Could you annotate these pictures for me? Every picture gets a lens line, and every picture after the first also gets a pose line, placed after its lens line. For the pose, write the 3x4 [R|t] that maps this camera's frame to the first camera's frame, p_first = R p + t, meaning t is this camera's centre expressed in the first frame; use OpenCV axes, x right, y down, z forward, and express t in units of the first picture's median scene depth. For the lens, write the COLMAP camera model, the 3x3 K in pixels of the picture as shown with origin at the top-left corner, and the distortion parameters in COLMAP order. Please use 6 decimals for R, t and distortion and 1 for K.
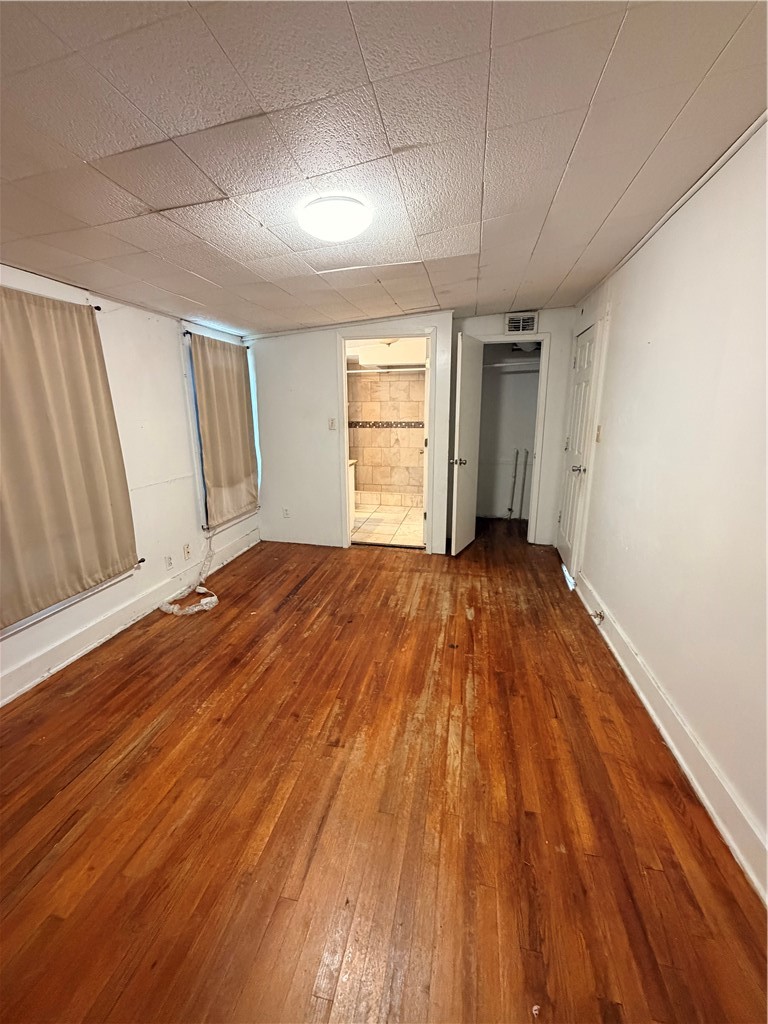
lens RADIAL K [[410.1, 0, 384.1], [0, 410.1, 510.6], [0, 0, 1]] dist [0.000222, 0.000978]
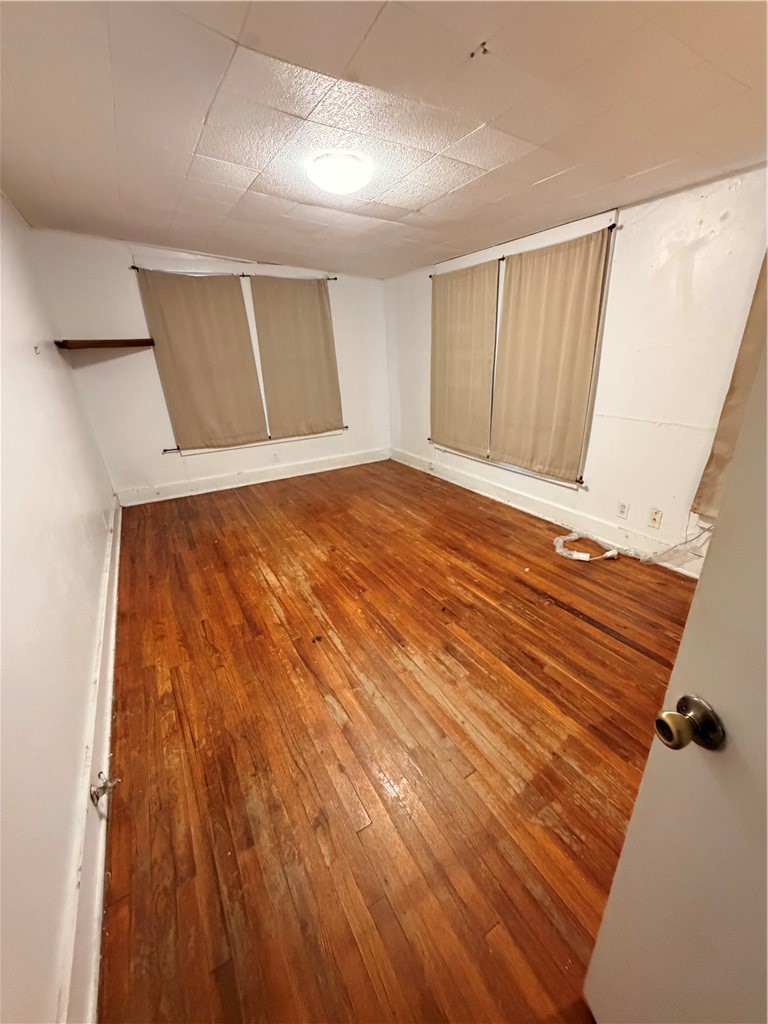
lens RADIAL K [[410.1, 0, 385.2], [0, 410.1, 512.0], [0, 0, 1]] dist [0.000222, 0.000978]
pose [[-0.743632, 0.292501, -0.601211, 0.476767], [-0.108901, 0.834225, 0.540565, -0.352914], [0.659660, 0.467453, -0.588503, 1.398761]]
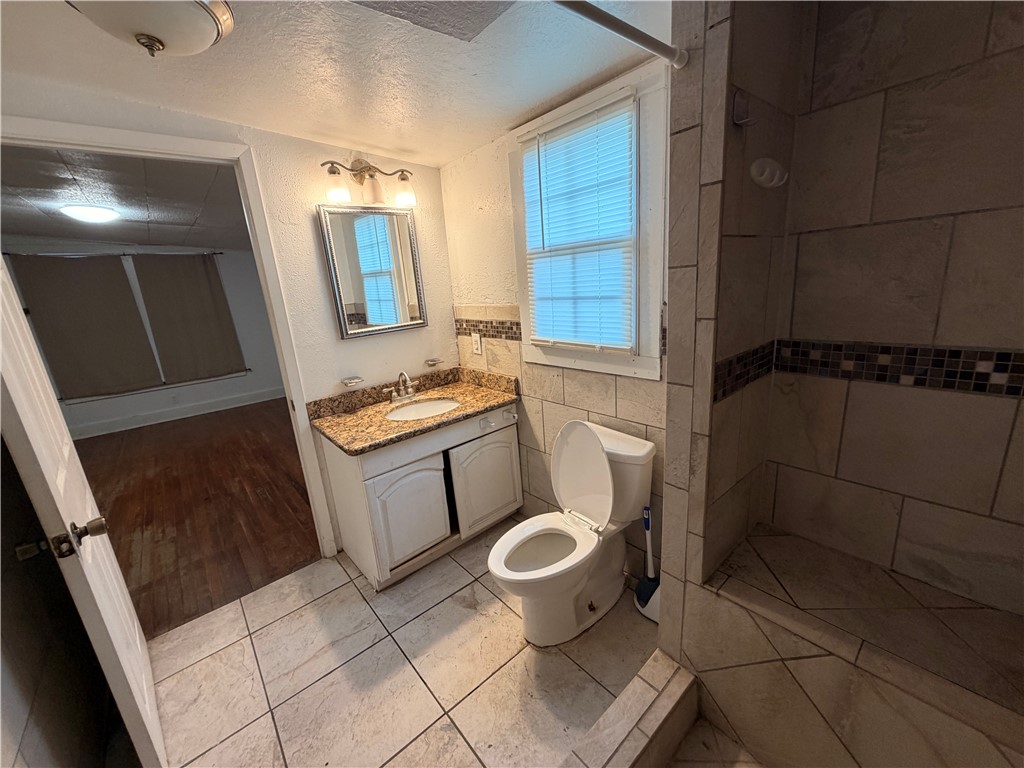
lens RADIAL K [[410.1, 0, 513.5], [0, 410.1, 386.8], [0, 0, 1]] dist [0.000222, 0.000978]
pose [[-0.608878, 0.256940, -0.750499, 0.183090], [-0.109544, 0.909792, 0.400348, -0.593447], [0.785664, 0.325976, -0.525807, 2.291996]]
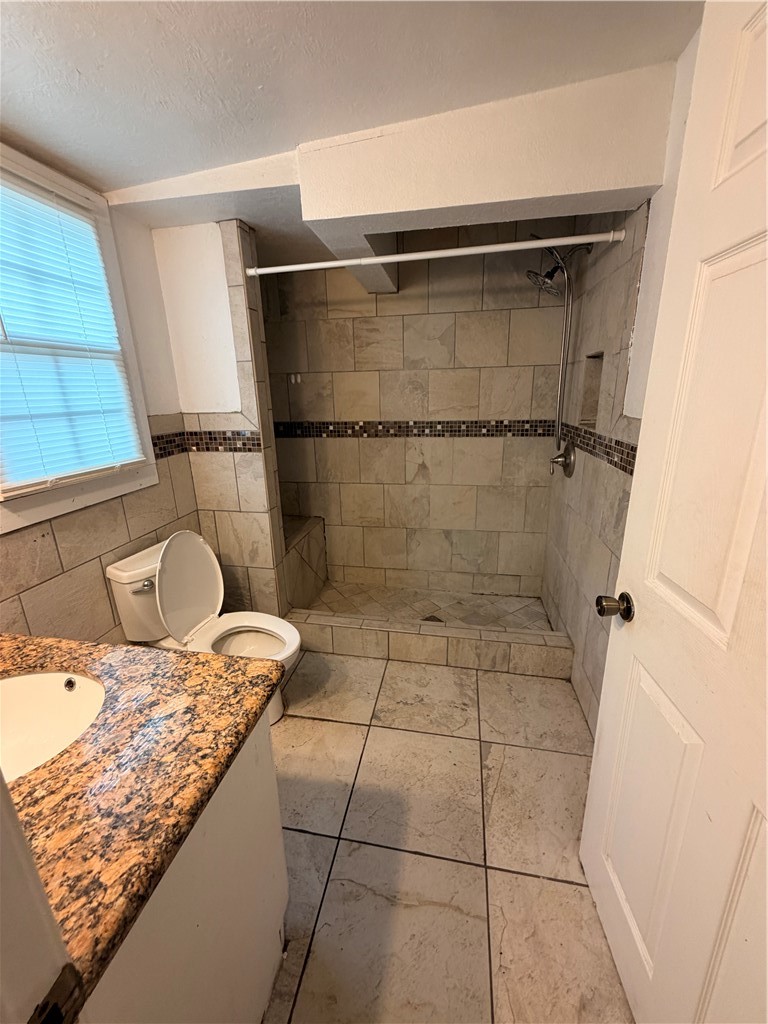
lens RADIAL K [[410.1, 0, 380.6], [0, 410.1, 510.1], [0, 0, 1]] dist [0.000222, 0.000978]
pose [[0.999690, -0.022953, 0.009608, -0.034678], [0.022466, 0.998595, 0.048003, -0.363031], [-0.010697, -0.047772, 0.998801, 1.444242]]
